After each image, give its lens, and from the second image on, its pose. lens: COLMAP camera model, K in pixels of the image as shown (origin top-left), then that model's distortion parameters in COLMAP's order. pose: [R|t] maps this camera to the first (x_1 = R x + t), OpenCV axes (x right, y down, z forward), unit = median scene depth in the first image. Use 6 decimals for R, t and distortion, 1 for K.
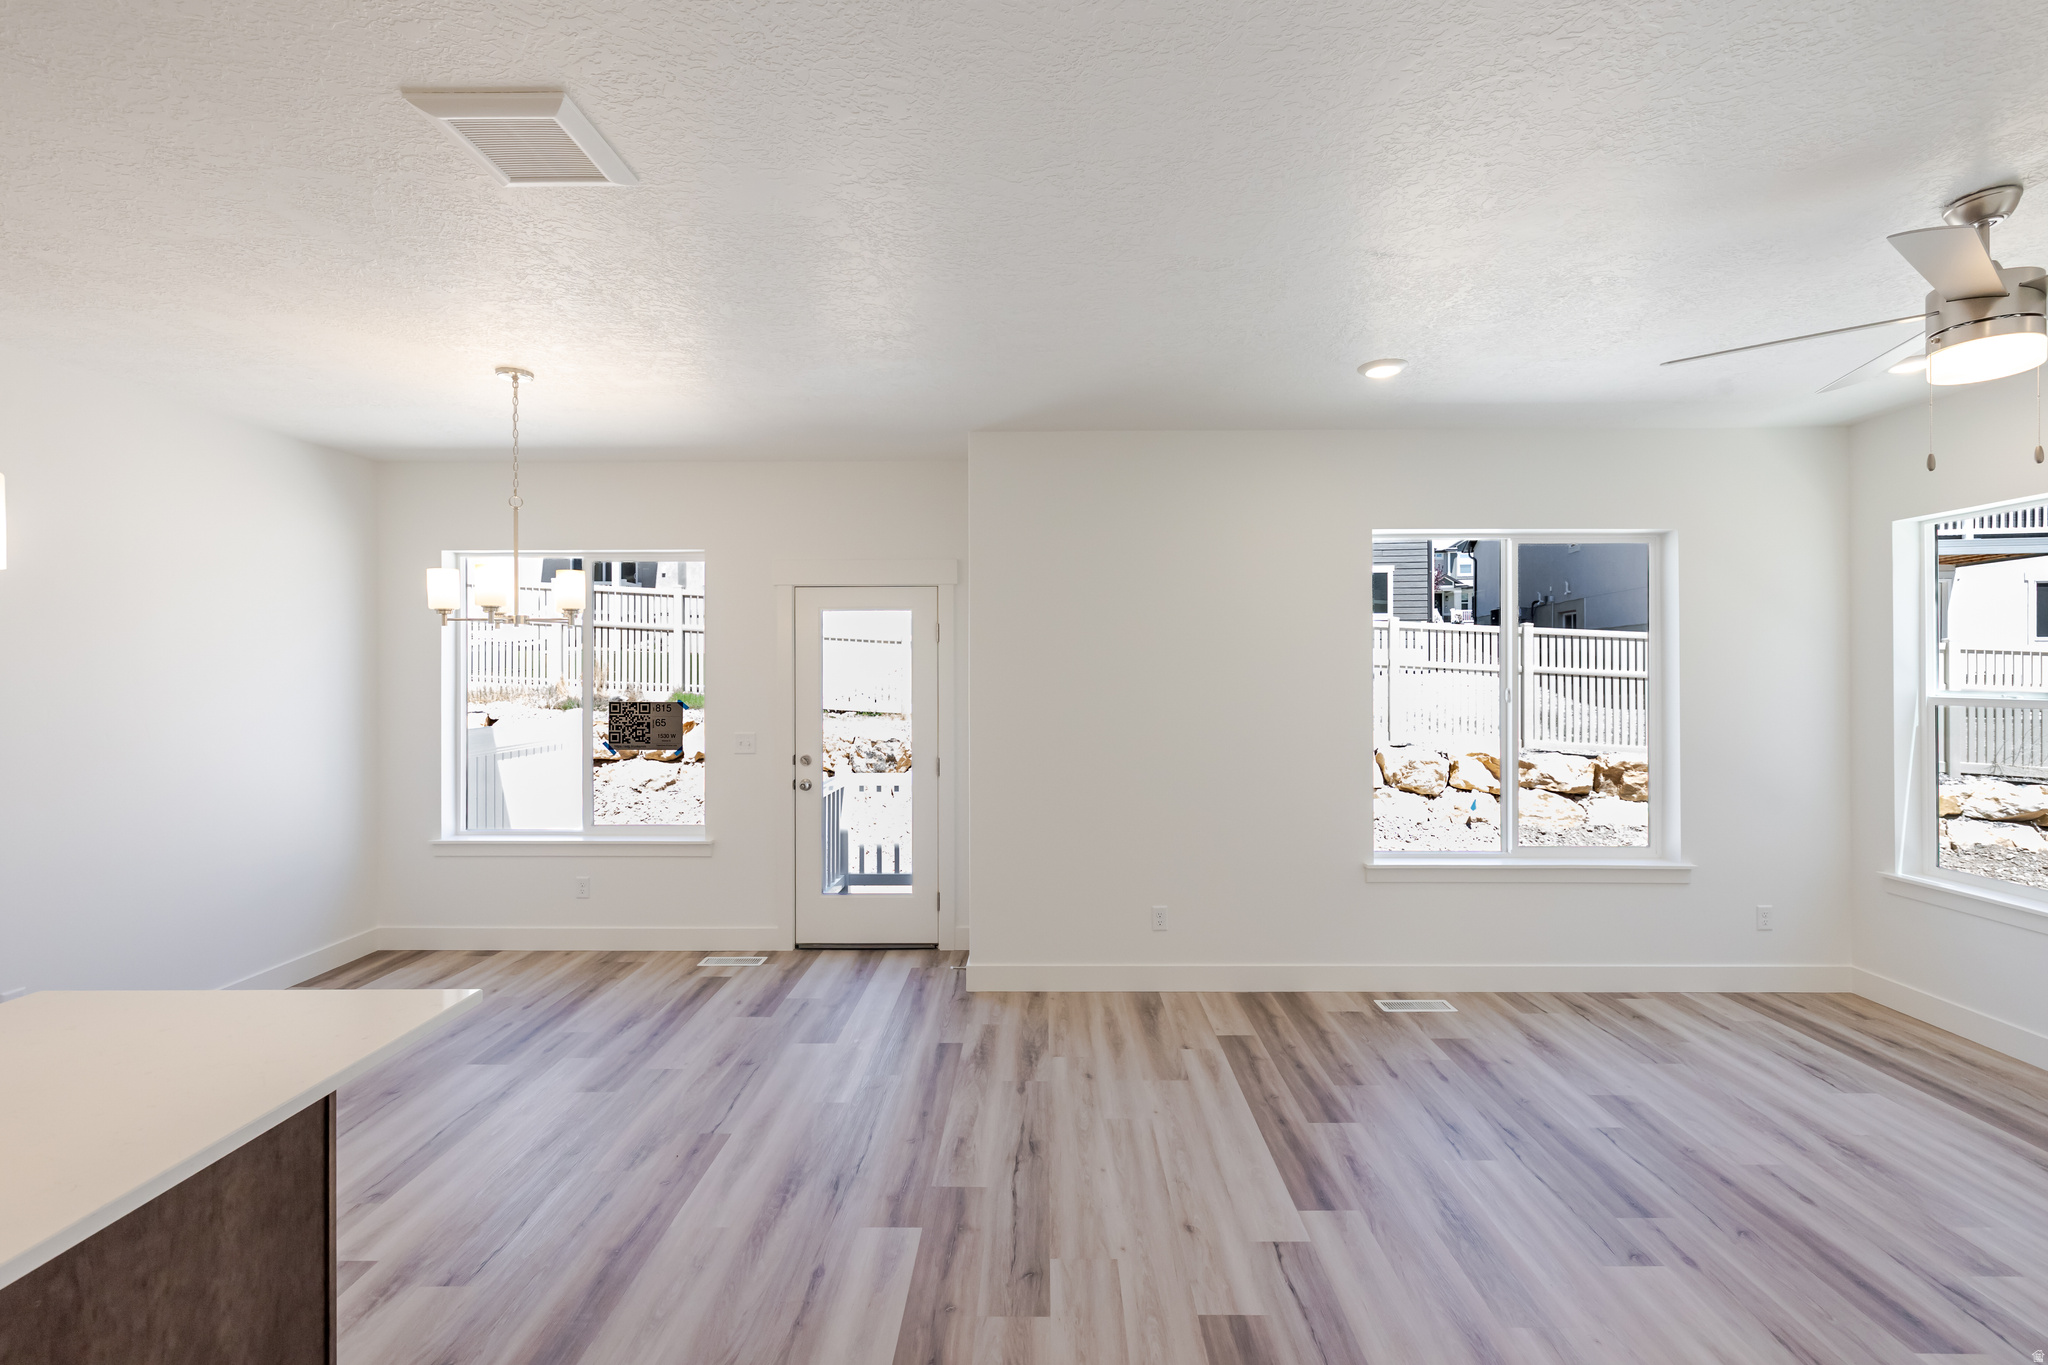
lens RADIAL K [[875.8, 0, 1021.9], [0, 875.8, 668.5], [0, 0, 1]] dist [0.003209, -0.000416]
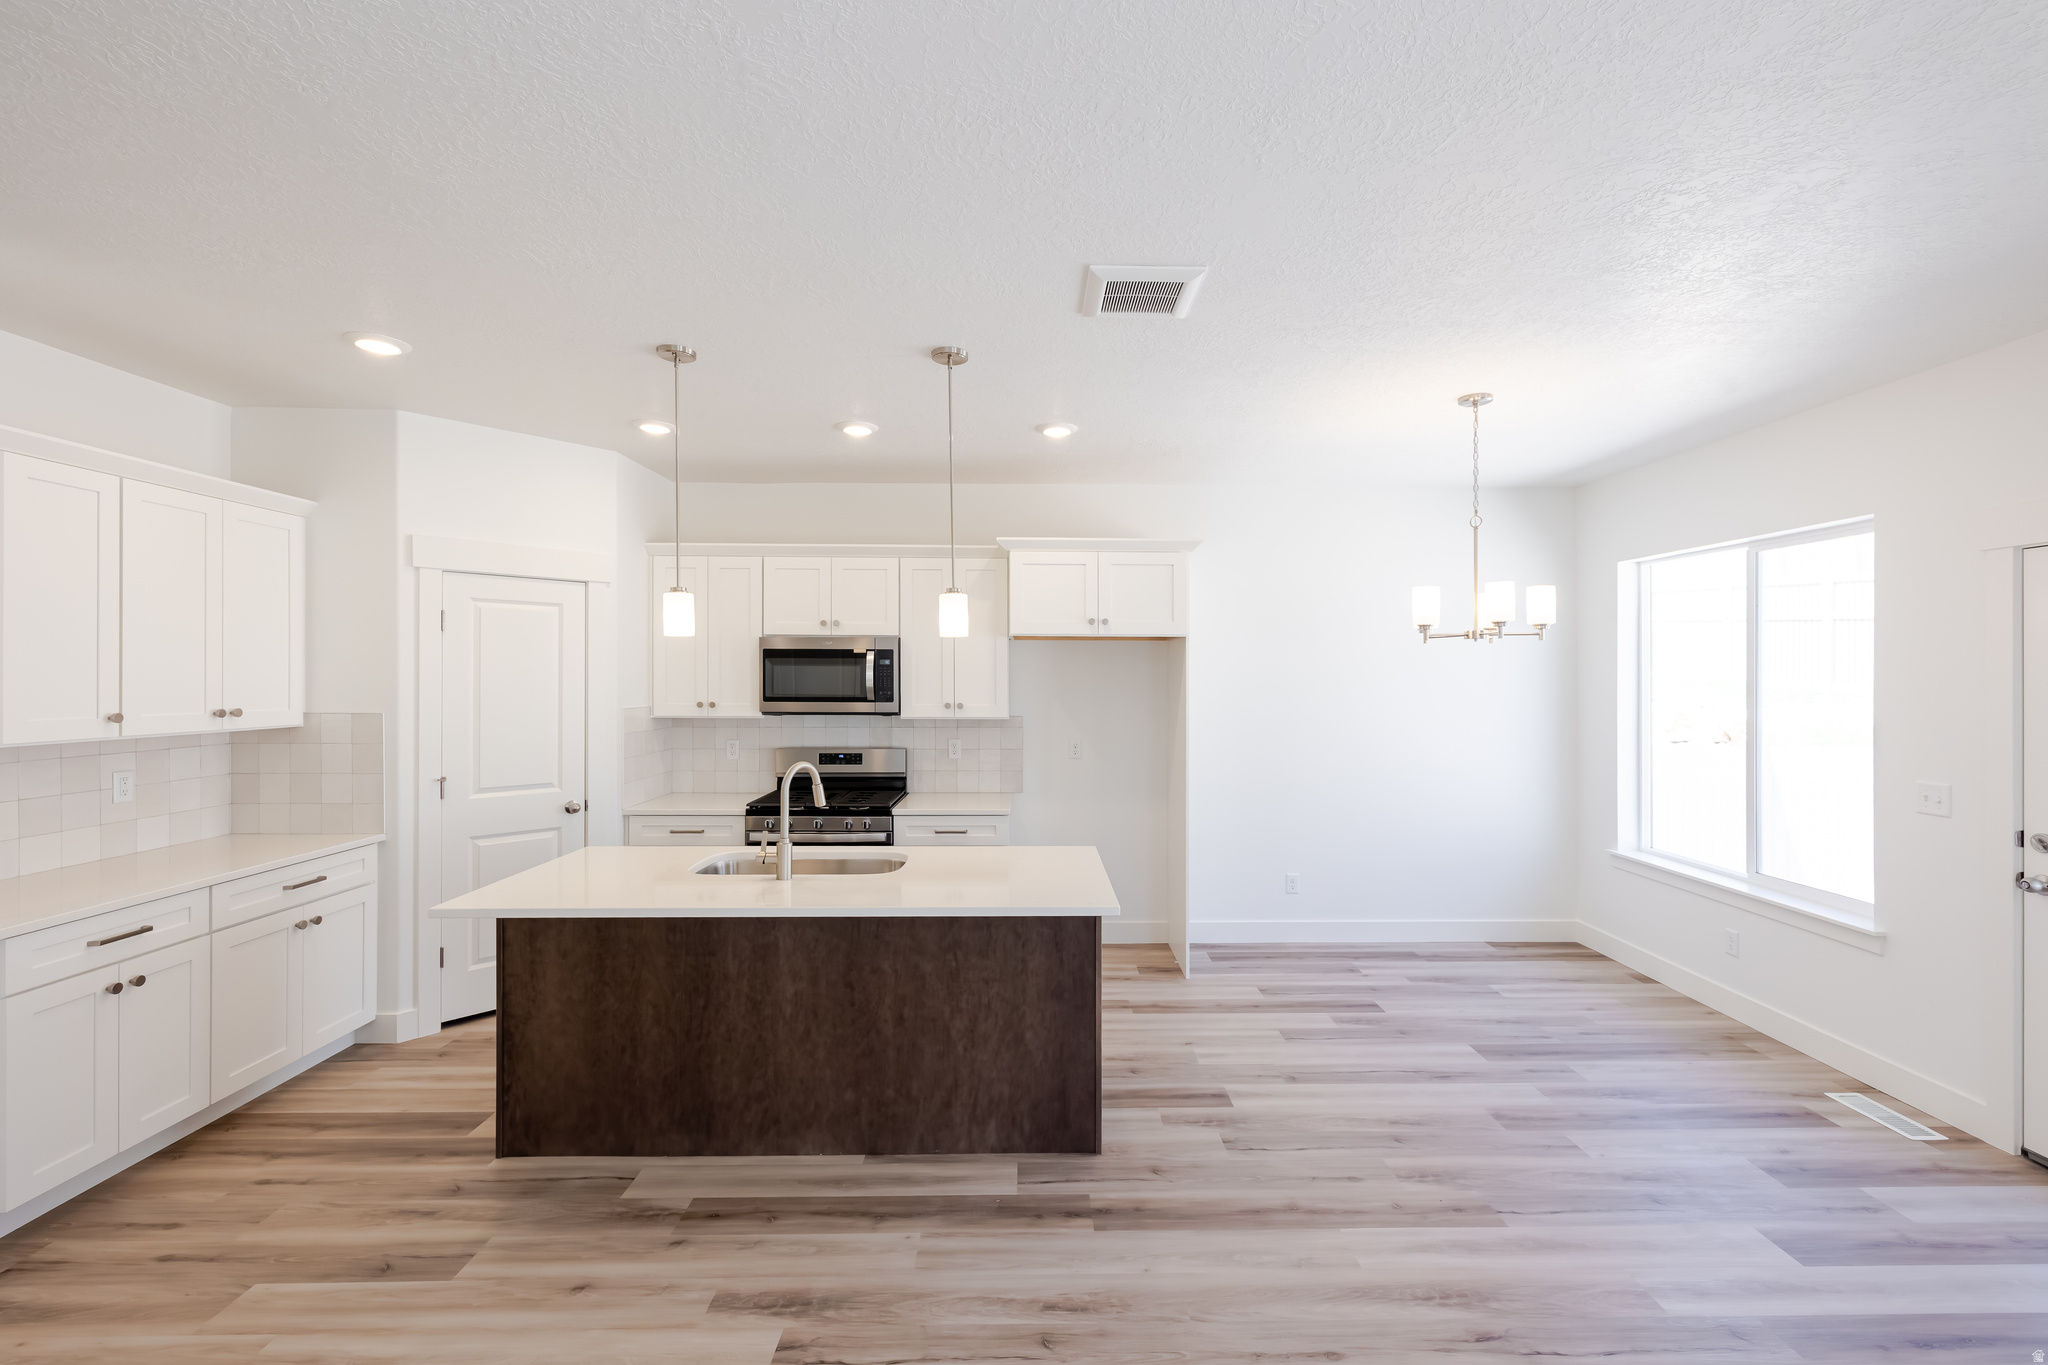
lens RADIAL K [[870.0, 0, 1056.7], [0, 870.0, 668.3], [0, 0, 1]] dist [0.001446, 0.000269]
pose [[0.051004, -0.003657, -0.998692, 0.421702], [-0.005126, 0.999979, -0.003924, -0.009406], [0.998685, 0.005319, 0.050984, 0.430729]]
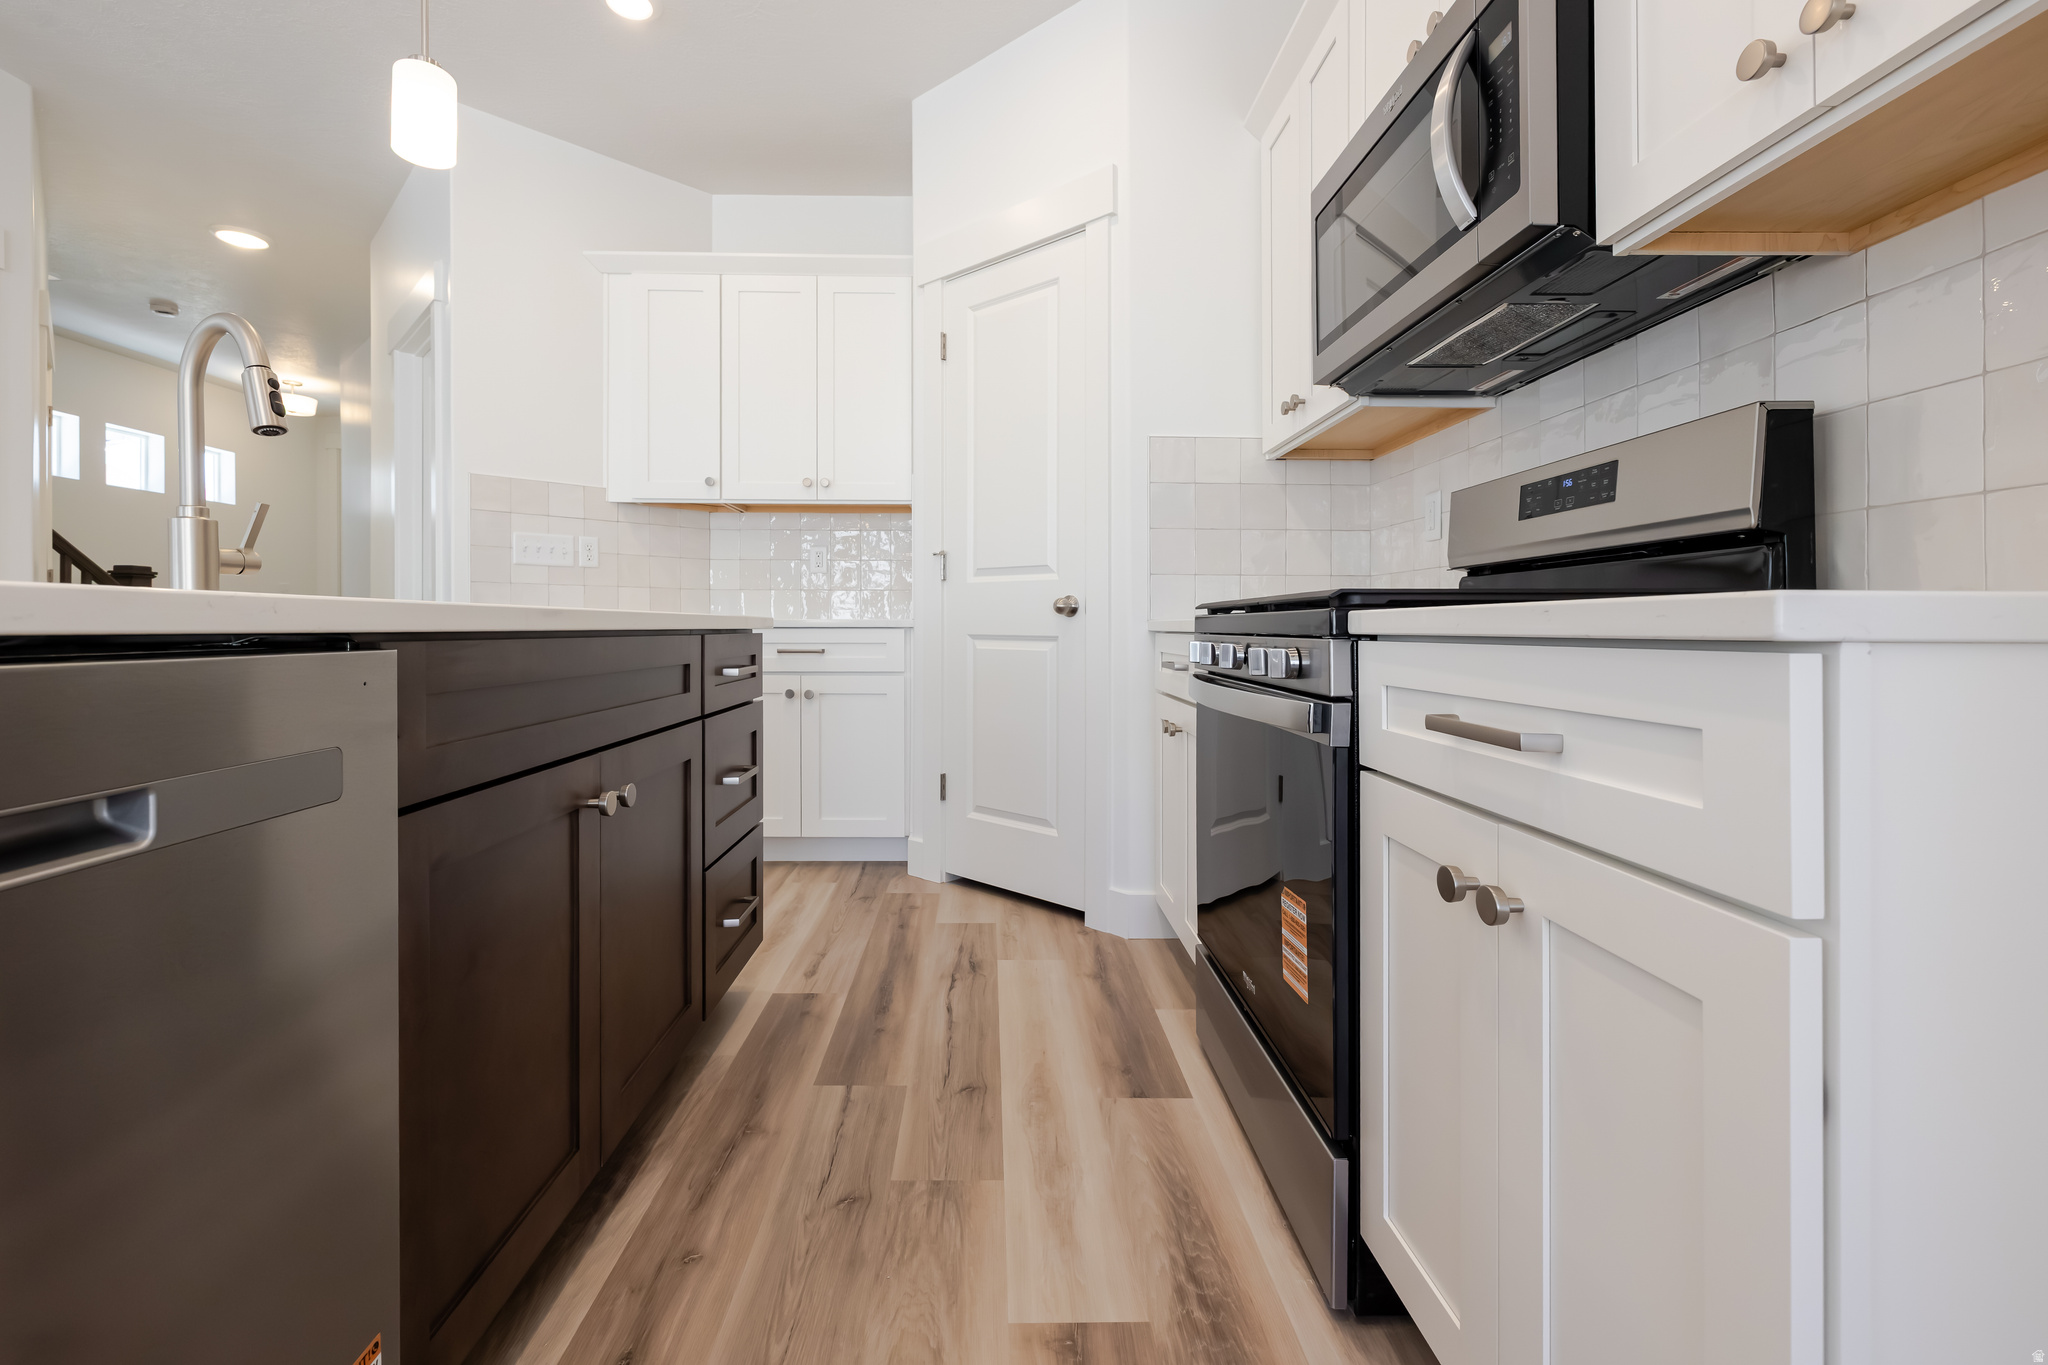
lens RADIAL K [[871.1, 0, 1017.3], [0, 871.1, 644.8], [0, 0, 1]] dist [-0.000634, -0.000093]
pose [[-0.998102, -0.001001, -0.061567, -0.742202], [-0.002199, 0.999809, 0.019395, 0.202414], [0.061535, 0.019494, -0.997915, 0.559296]]
